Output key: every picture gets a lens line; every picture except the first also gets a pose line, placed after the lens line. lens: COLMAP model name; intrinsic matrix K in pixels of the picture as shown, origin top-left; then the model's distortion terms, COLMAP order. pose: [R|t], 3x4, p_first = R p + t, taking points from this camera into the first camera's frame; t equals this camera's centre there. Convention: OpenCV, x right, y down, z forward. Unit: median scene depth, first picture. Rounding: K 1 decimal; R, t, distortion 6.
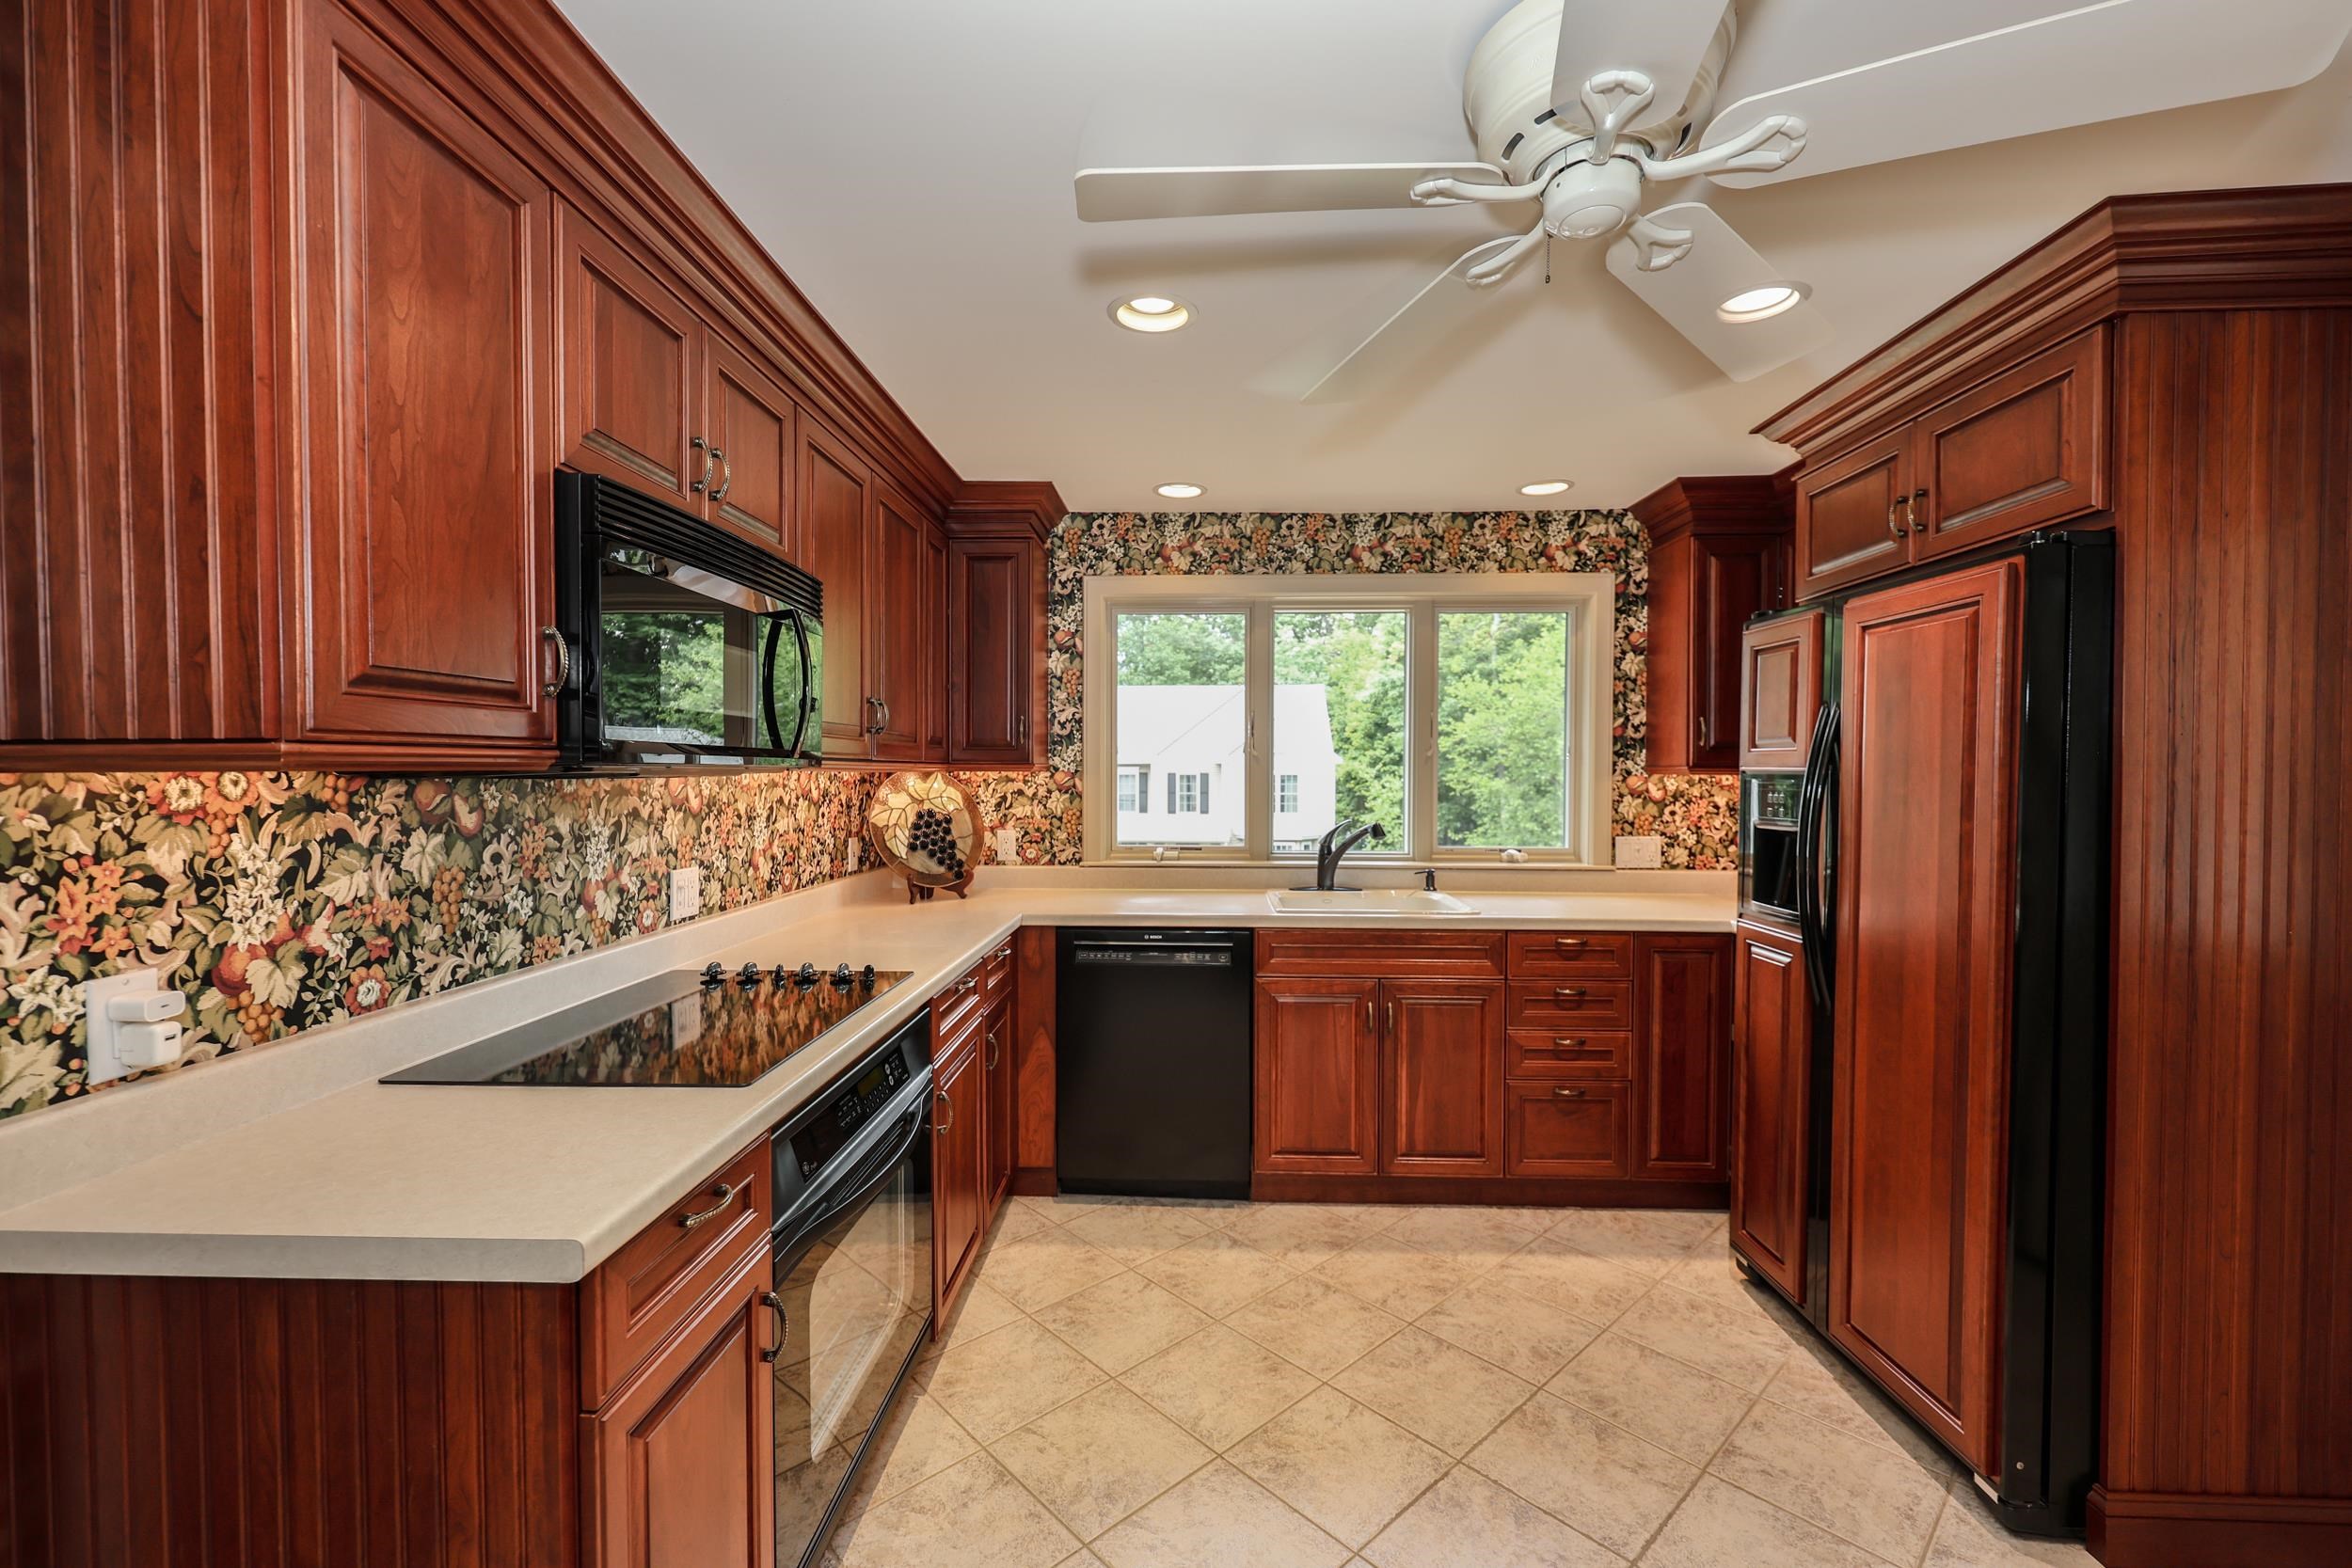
lens RADIAL K [[971.7, 0, 1172.3], [0, 971.7, 780.3], [0, 0, 1]] dist [-0.001114, -0.000140]
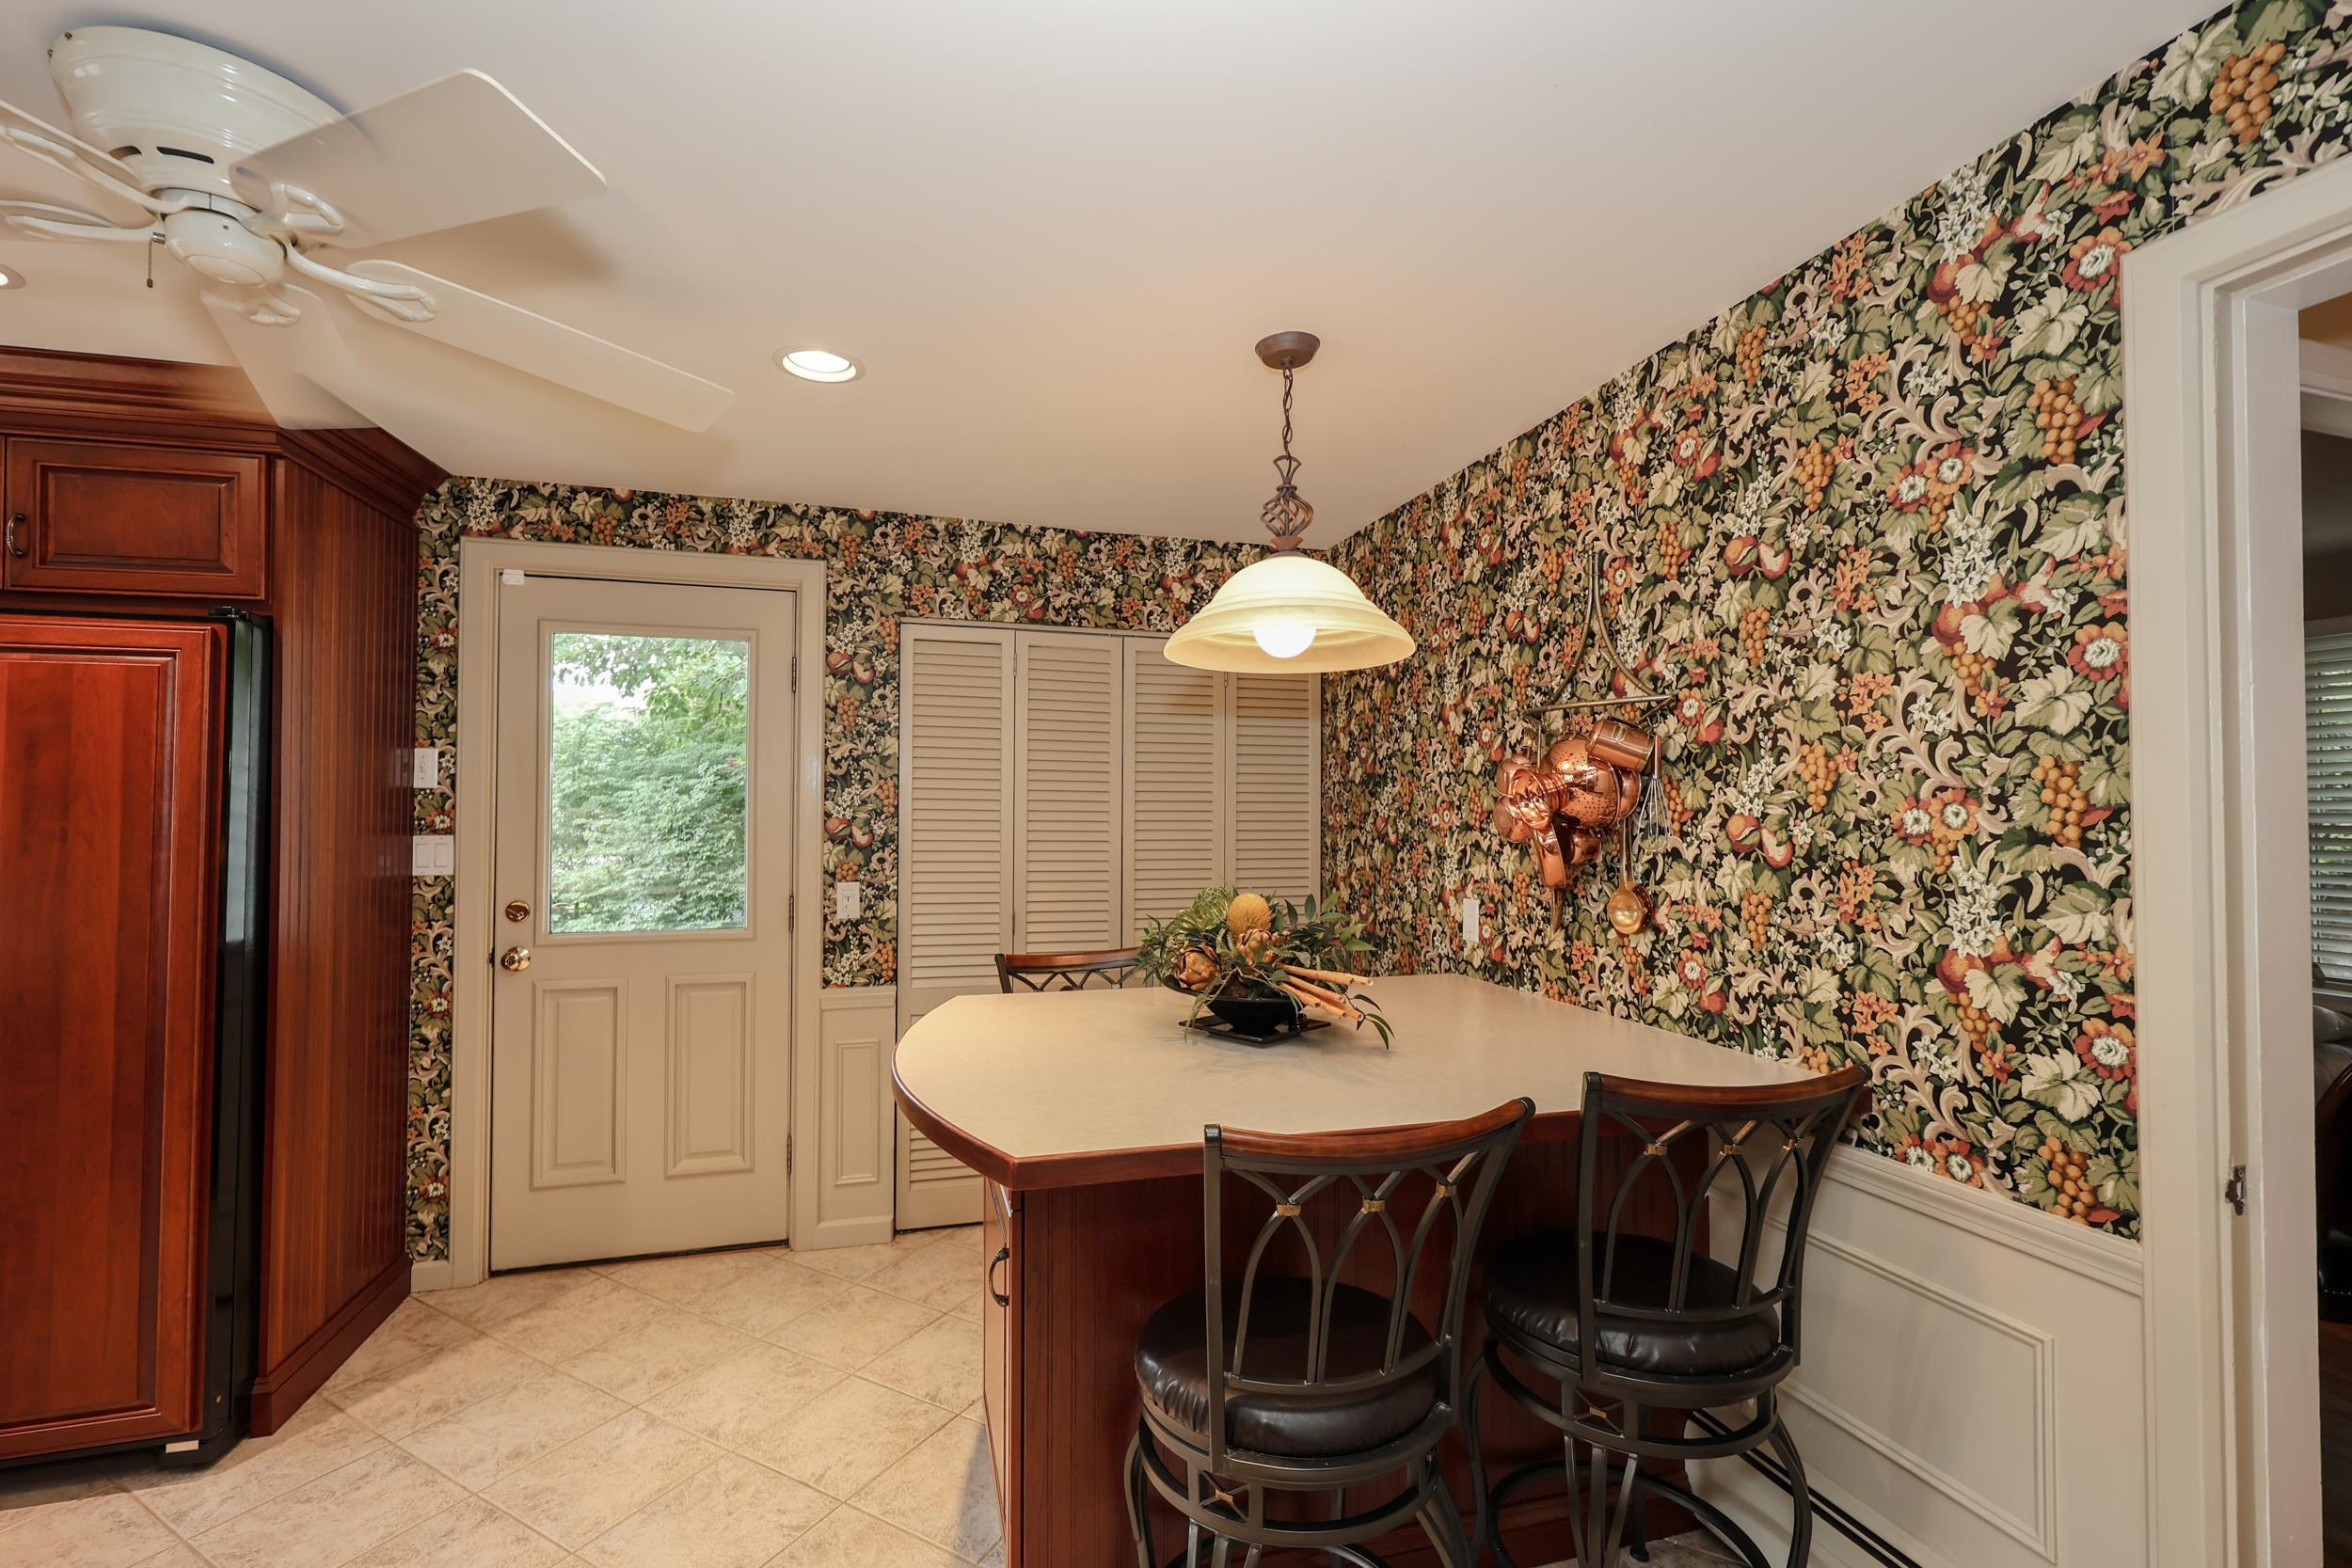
lens RADIAL K [[971.7, 0, 1172.3], [0, 971.7, 780.3], [0, 0, 1]] dist [-0.001114, -0.000140]
pose [[-0.949248, 0.027192, -0.313350, 0.313068], [0.031078, 0.999489, -0.007413, -0.059285], [0.312988, -0.016775, -0.949609, 1.826343]]
